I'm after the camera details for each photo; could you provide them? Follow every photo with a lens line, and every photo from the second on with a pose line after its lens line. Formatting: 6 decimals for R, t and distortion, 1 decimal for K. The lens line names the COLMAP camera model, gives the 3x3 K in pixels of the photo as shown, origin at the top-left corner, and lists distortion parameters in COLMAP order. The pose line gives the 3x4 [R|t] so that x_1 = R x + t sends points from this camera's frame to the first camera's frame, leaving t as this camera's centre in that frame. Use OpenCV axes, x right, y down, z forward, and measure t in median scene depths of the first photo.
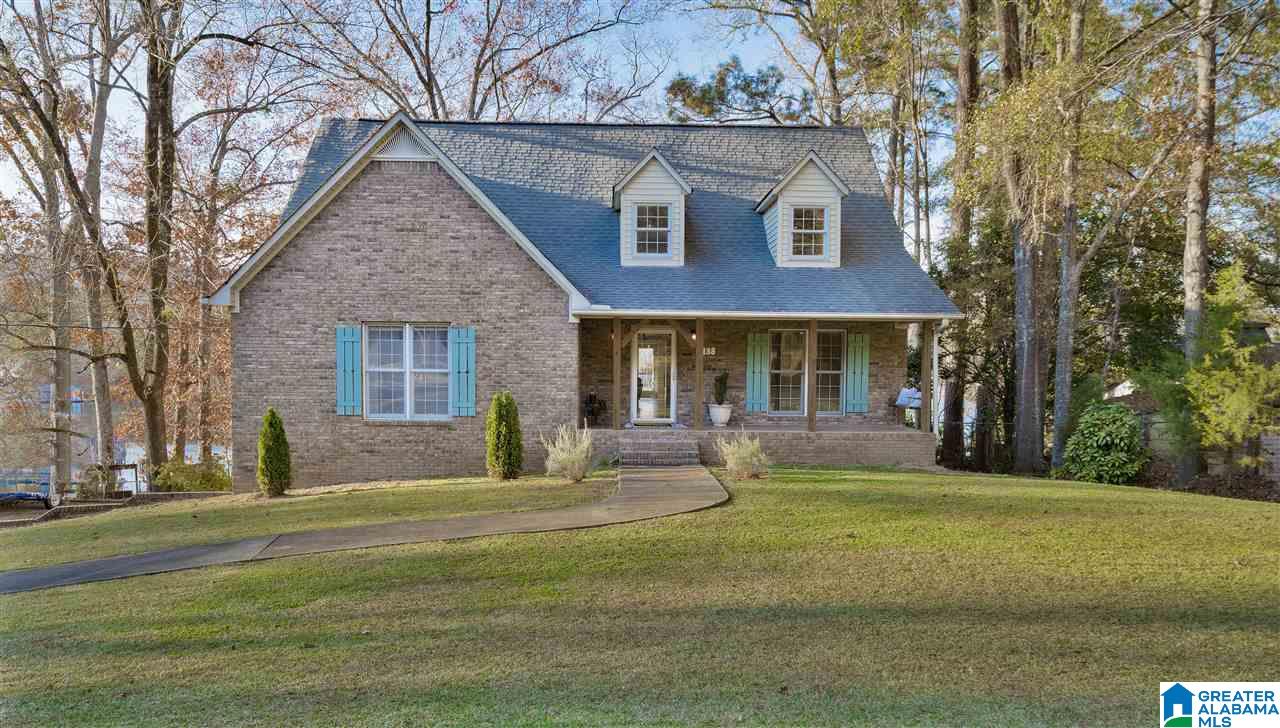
lens RADIAL K [[892.6, 0, 653.8], [0, 892.6, 393.1], [0, 0, 1]] dist [0.032935, -0.000649]
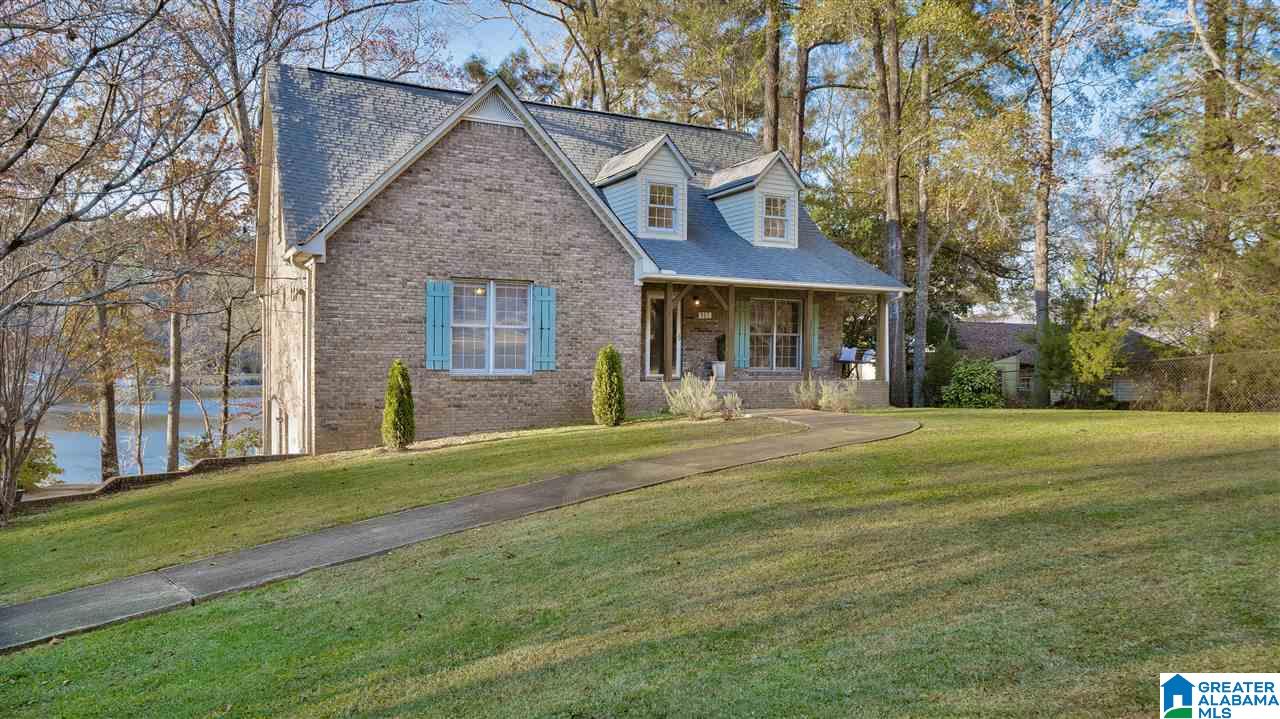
lens RADIAL K [[878.0, 0, 639.4], [0, 878.0, 361.6], [0, 0, 1]] dist [0.043536, 0.002144]
pose [[0.903569, -0.003661, 0.428428, -0.556662], [0.012817, 0.999747, -0.018489, 0.036129], [-0.428251, 0.022197, 0.903387, 0.015164]]
